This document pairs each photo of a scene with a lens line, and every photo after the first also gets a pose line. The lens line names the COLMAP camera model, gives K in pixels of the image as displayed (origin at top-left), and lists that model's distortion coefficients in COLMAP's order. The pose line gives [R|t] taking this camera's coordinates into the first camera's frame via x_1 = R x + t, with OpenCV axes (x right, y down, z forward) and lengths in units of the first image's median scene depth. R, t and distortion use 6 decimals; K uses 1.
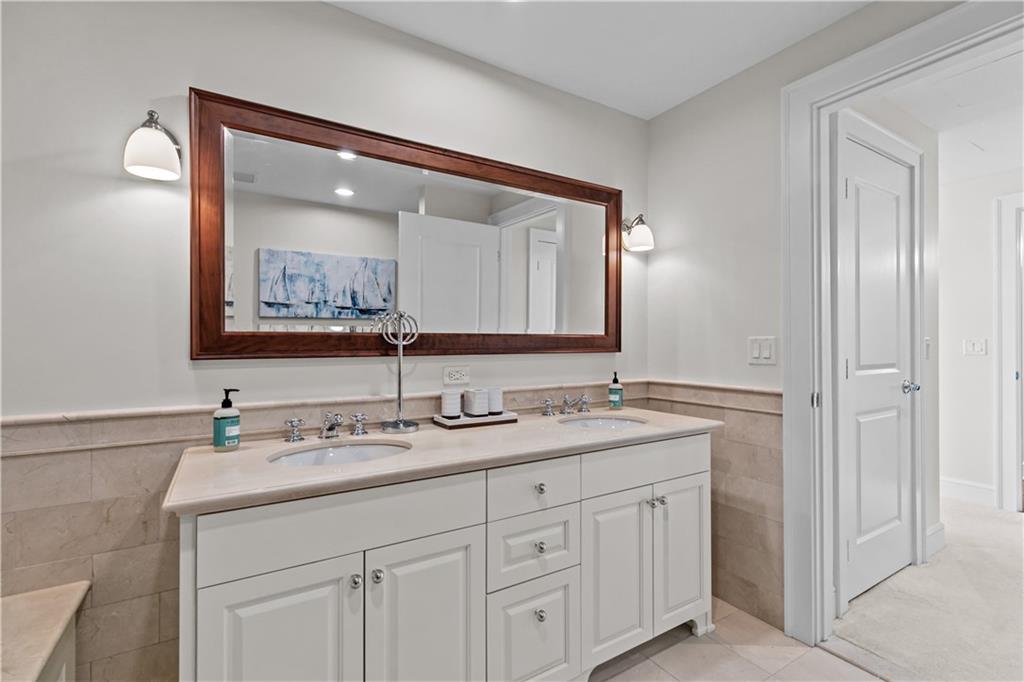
lens RADIAL K [[468.1, 0, 529.9], [0, 468.1, 342.6], [0, 0, 1]] dist [0.000684, 0.000013]
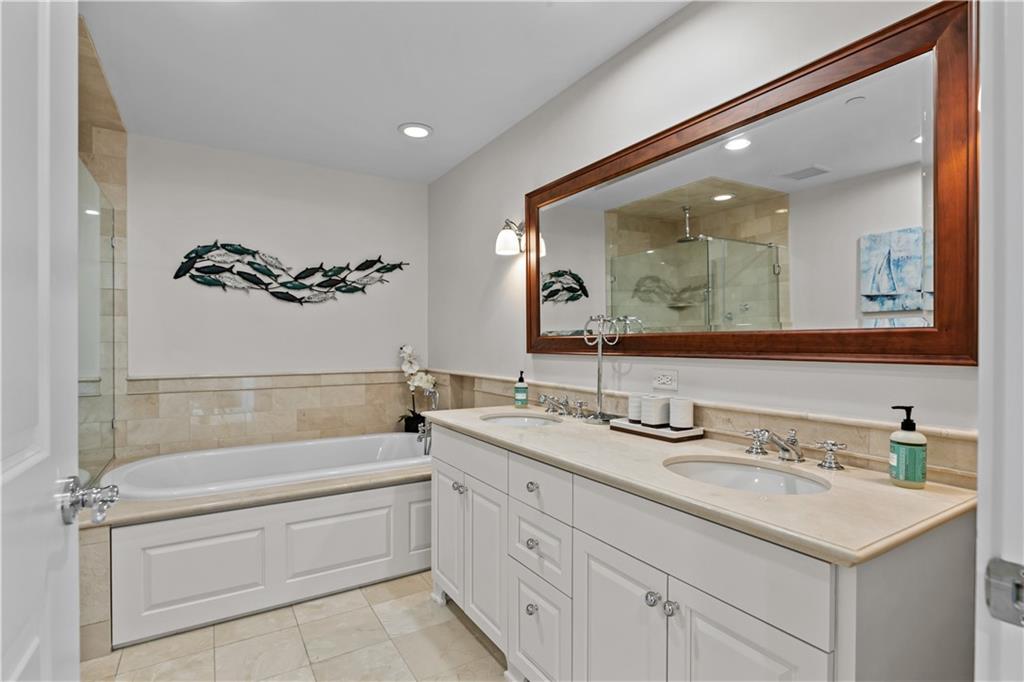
lens RADIAL K [[503.4, 0, 515.0], [0, 503.4, 345.0], [0, 0, 1]] dist [-0.001061, -0.000261]
pose [[-0.010243, 0.009024, -0.999907, 0.393893], [0.001726, 0.999958, 0.009007, -0.002725], [0.999946, -0.001634, -0.010258, 0.343530]]
